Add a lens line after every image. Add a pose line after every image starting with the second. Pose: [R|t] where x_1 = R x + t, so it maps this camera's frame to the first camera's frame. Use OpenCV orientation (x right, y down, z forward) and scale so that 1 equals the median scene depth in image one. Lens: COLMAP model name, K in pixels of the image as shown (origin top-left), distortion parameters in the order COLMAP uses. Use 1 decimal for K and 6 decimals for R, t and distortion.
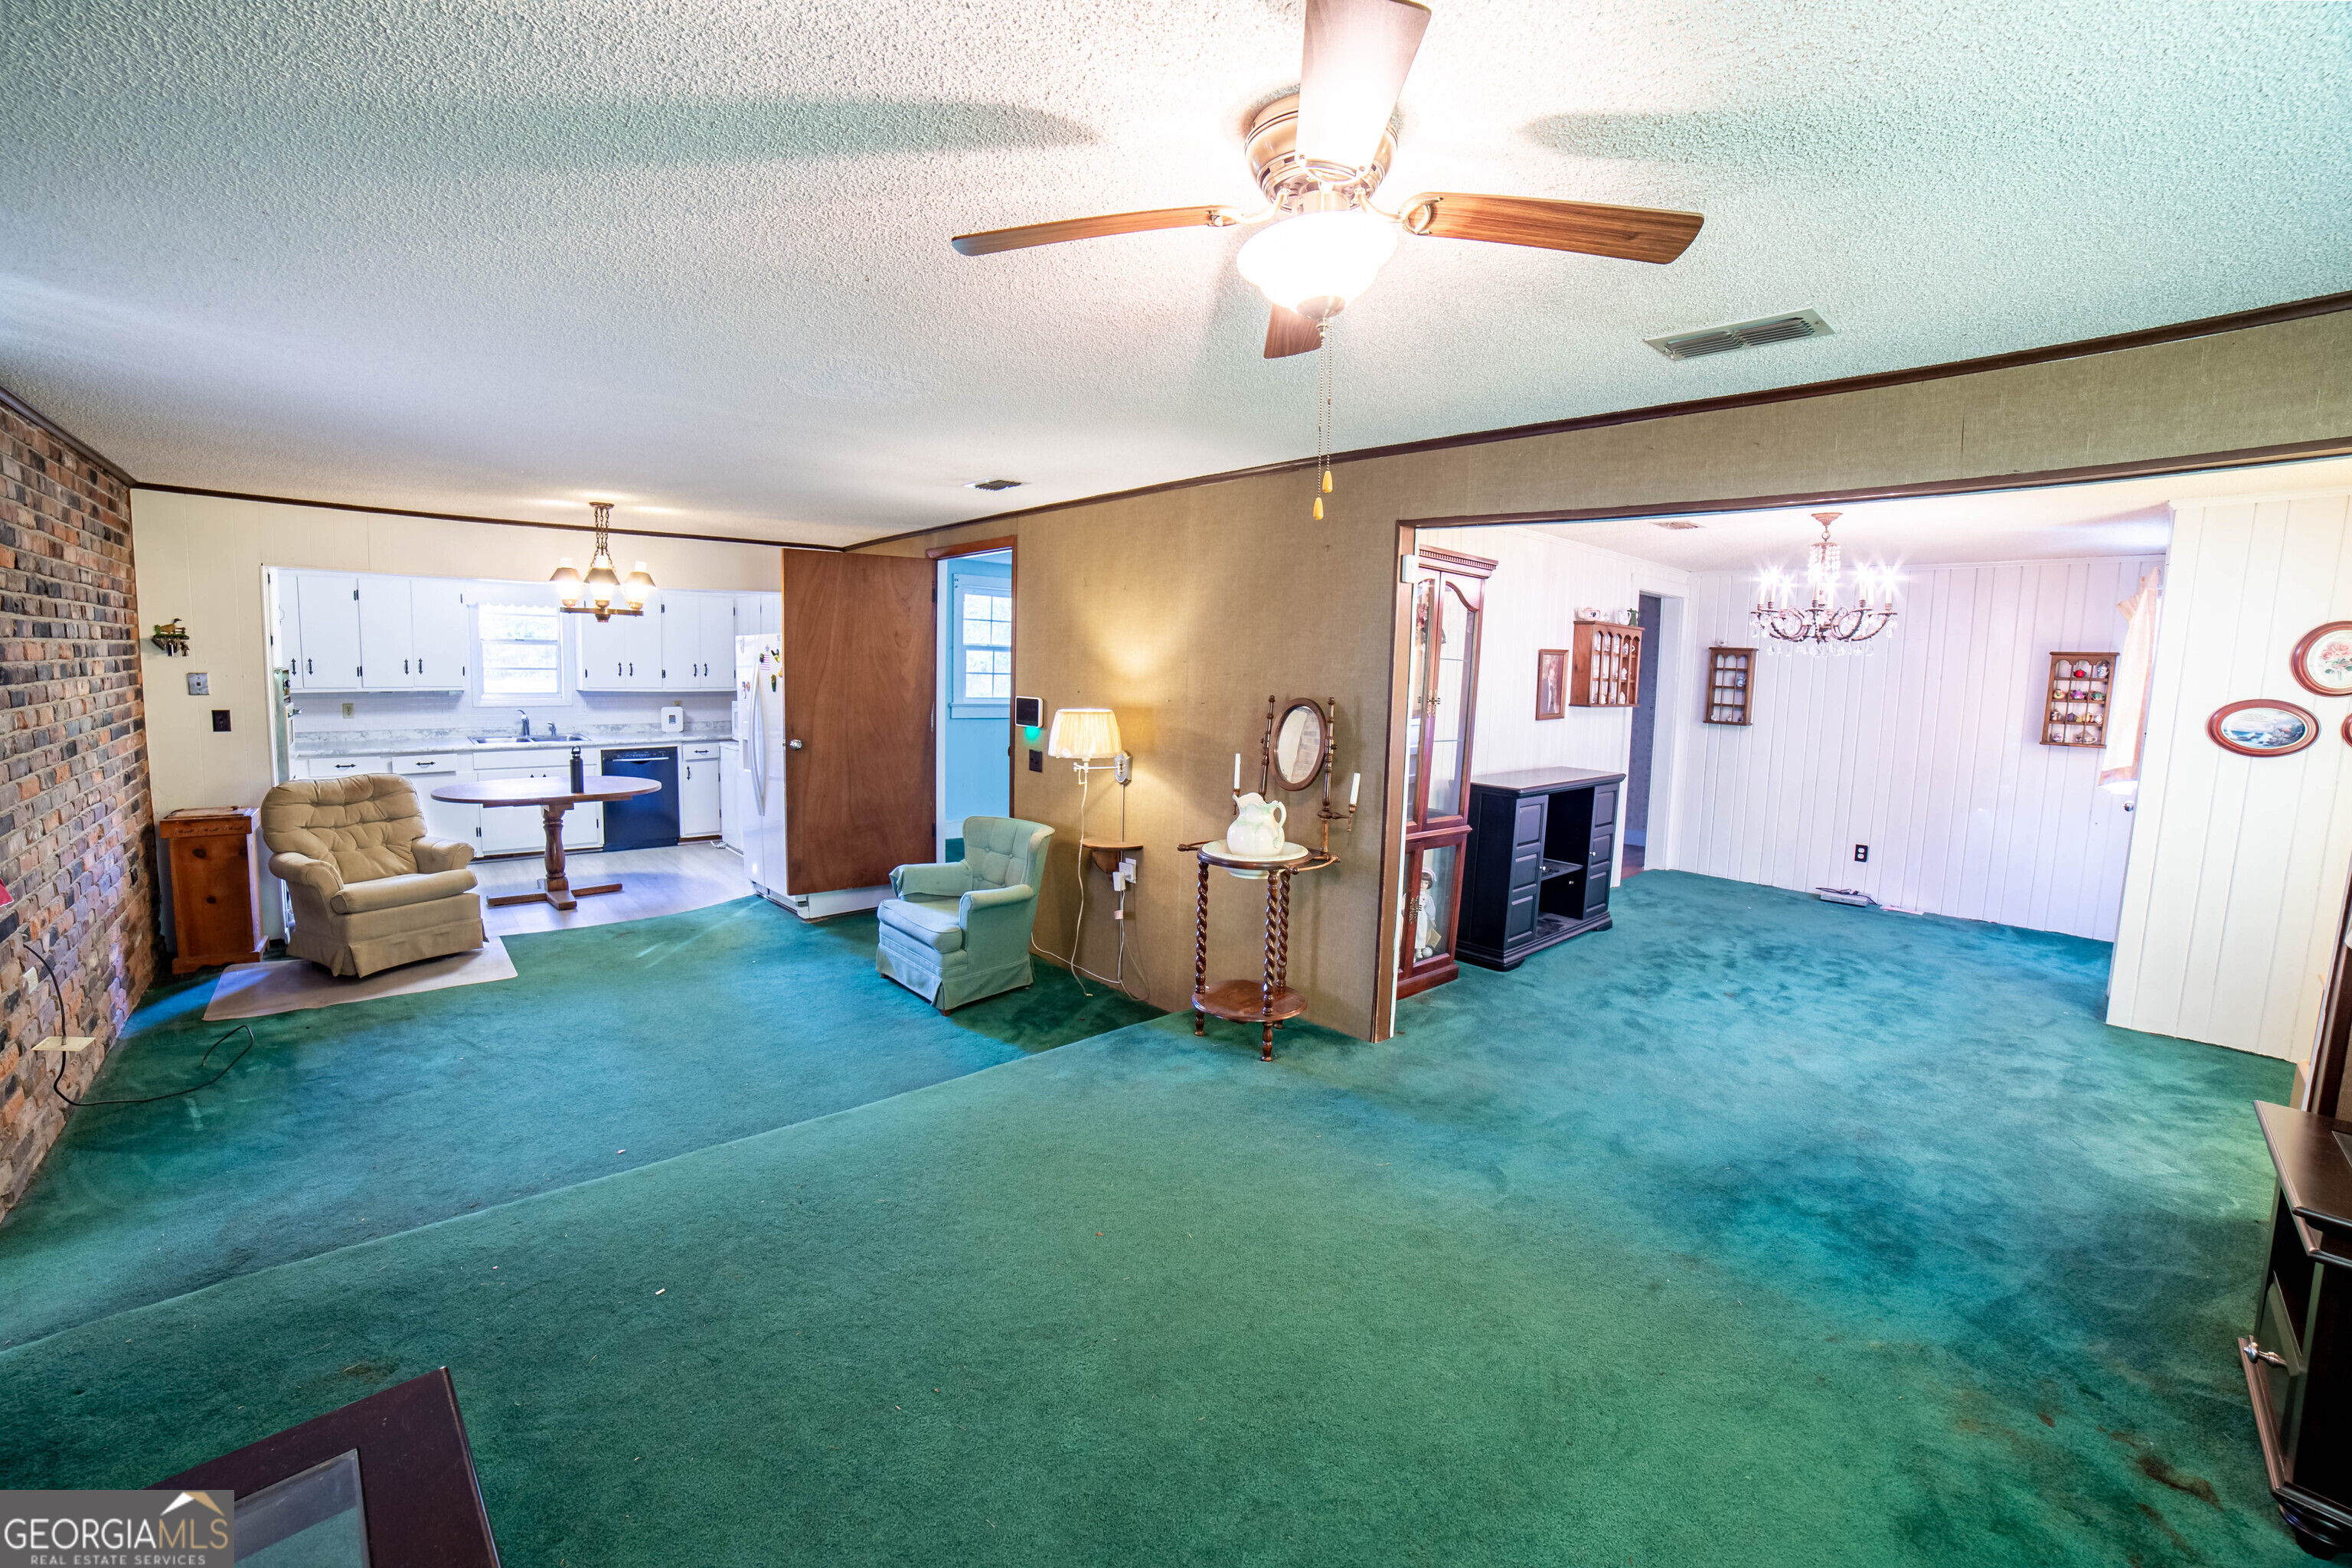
lens RADIAL K [[902.7, 0, 1088.8], [0, 902.7, 779.2], [0, 0, 1]] dist [-0.065062, 0.009024]
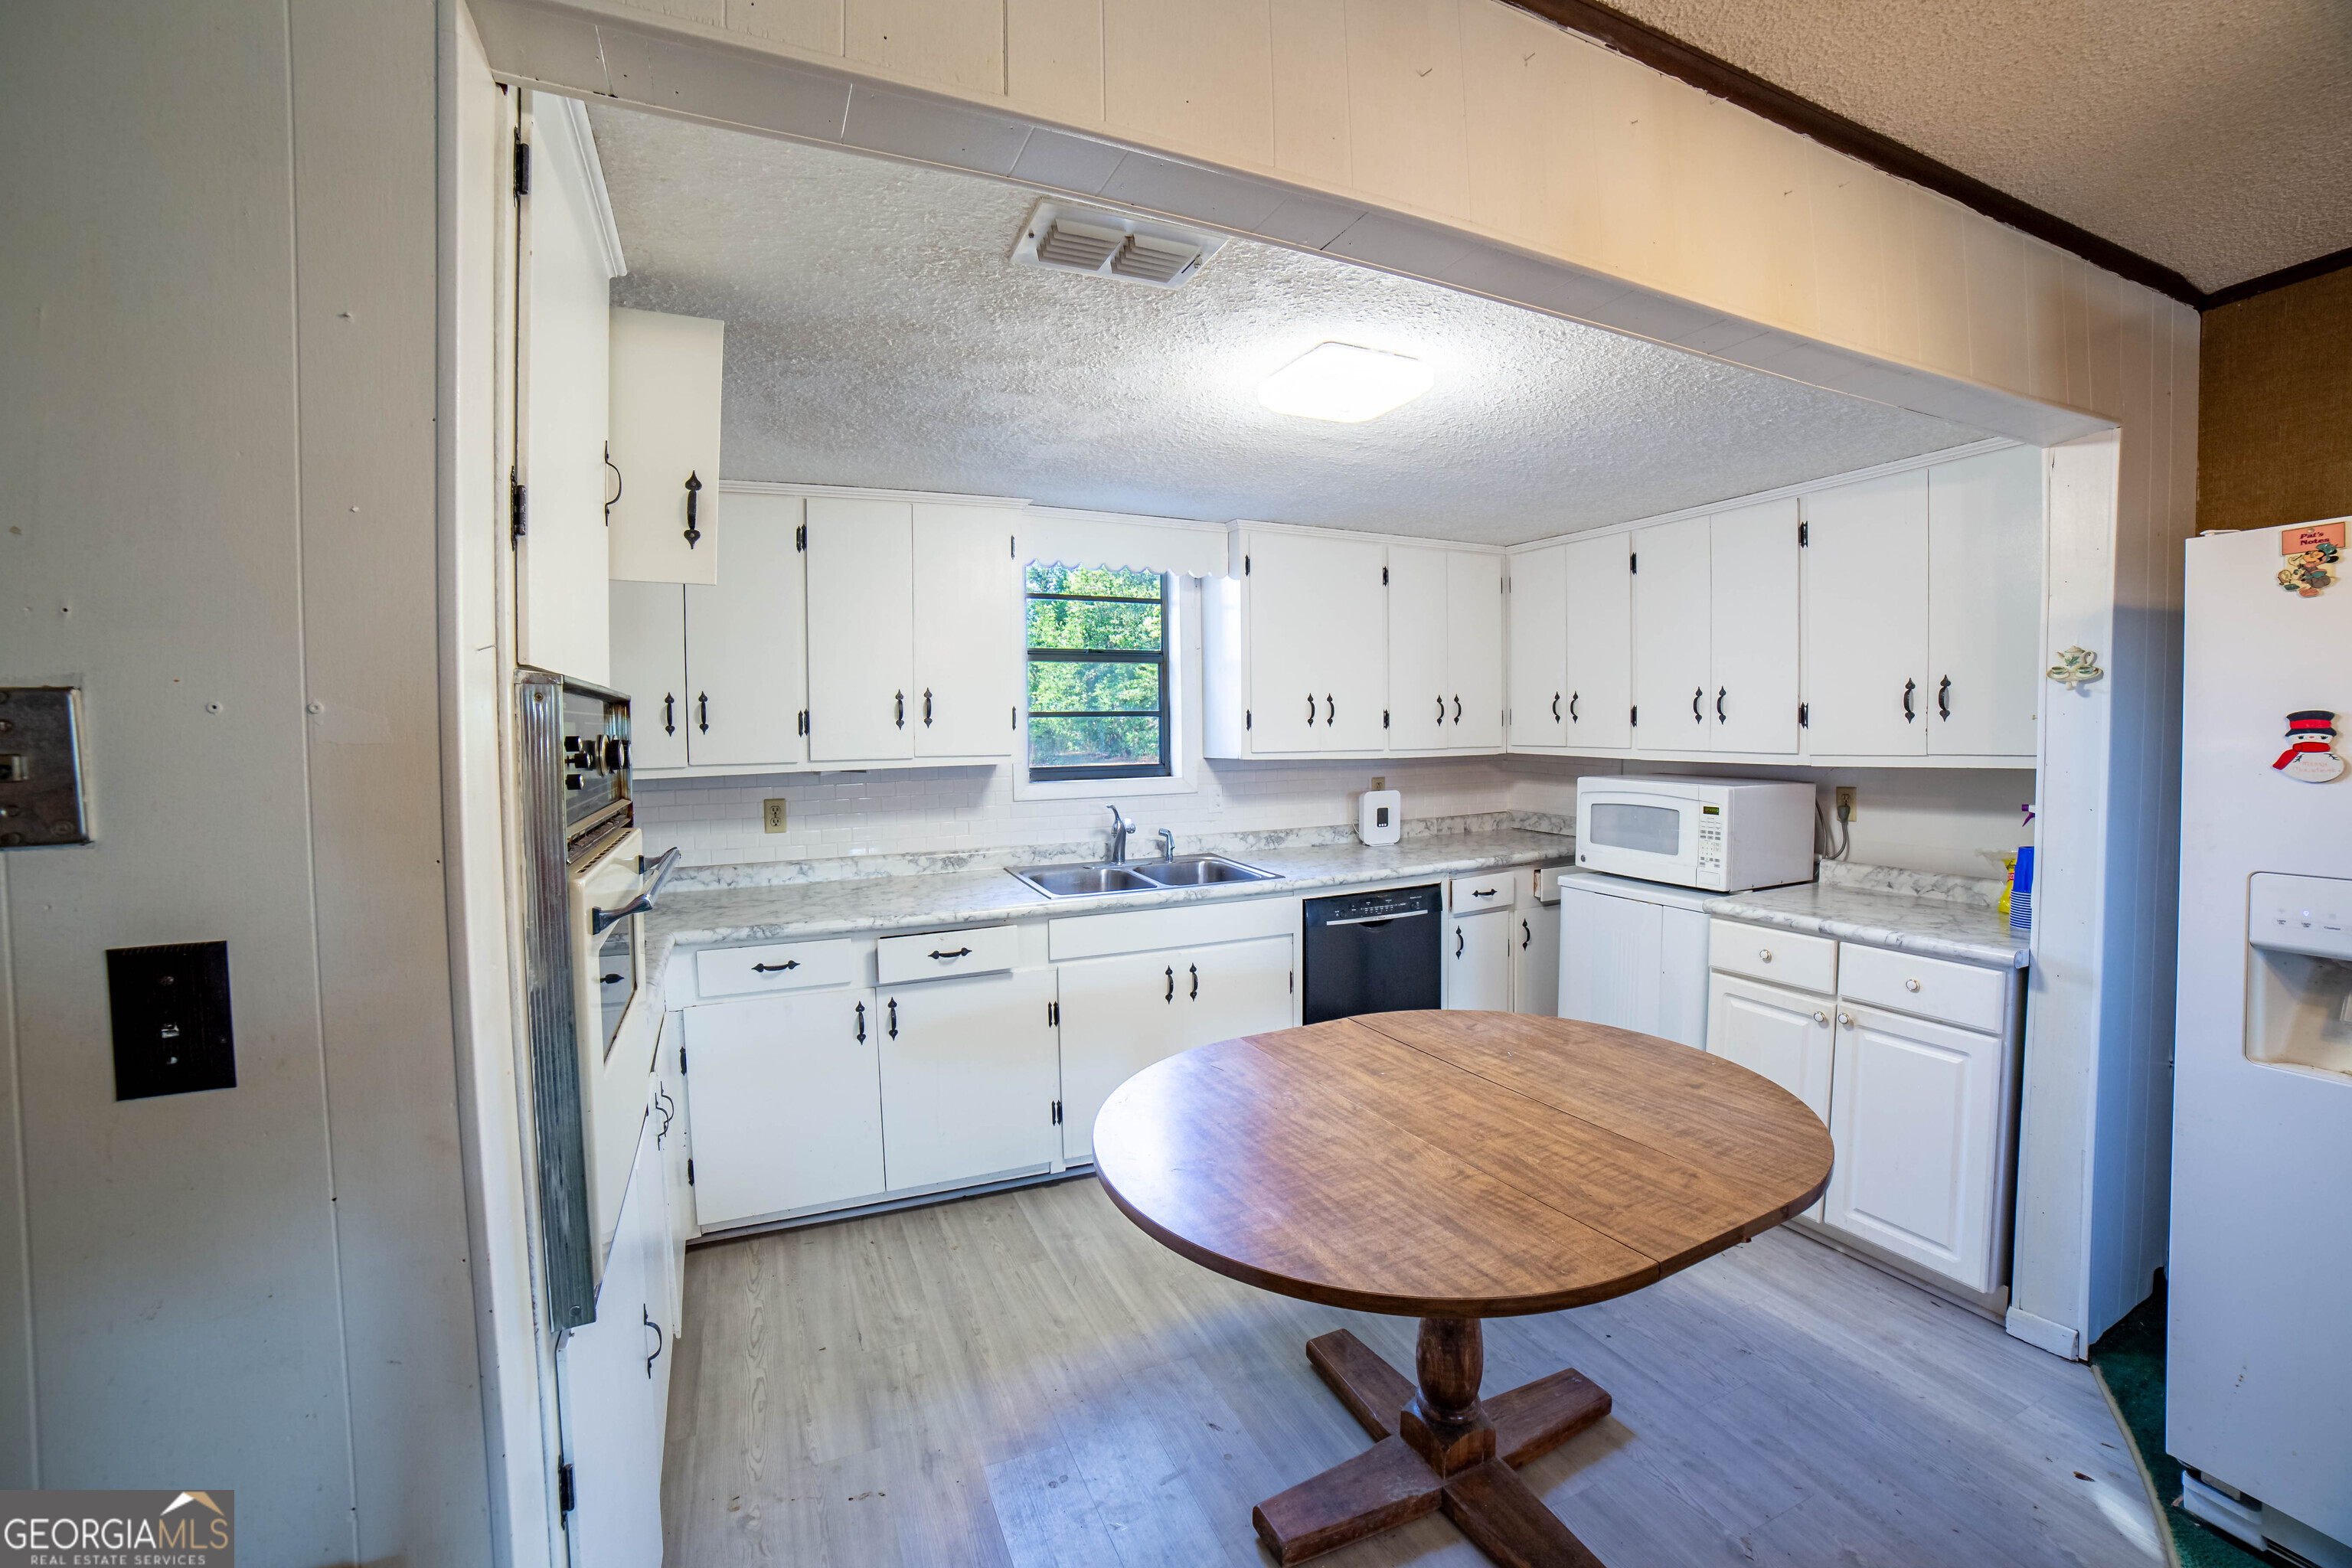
lens RADIAL K [[902.7, 0, 1123.7], [0, 902.7, 761.6], [0, 0, 1]] dist [-0.065062, 0.009024]
pose [[0.958967, -0.021181, -0.282725, -0.545987], [-0.002431, 0.996554, -0.082907, -0.067272], [0.283507, 0.080192, 0.955611, 0.601439]]
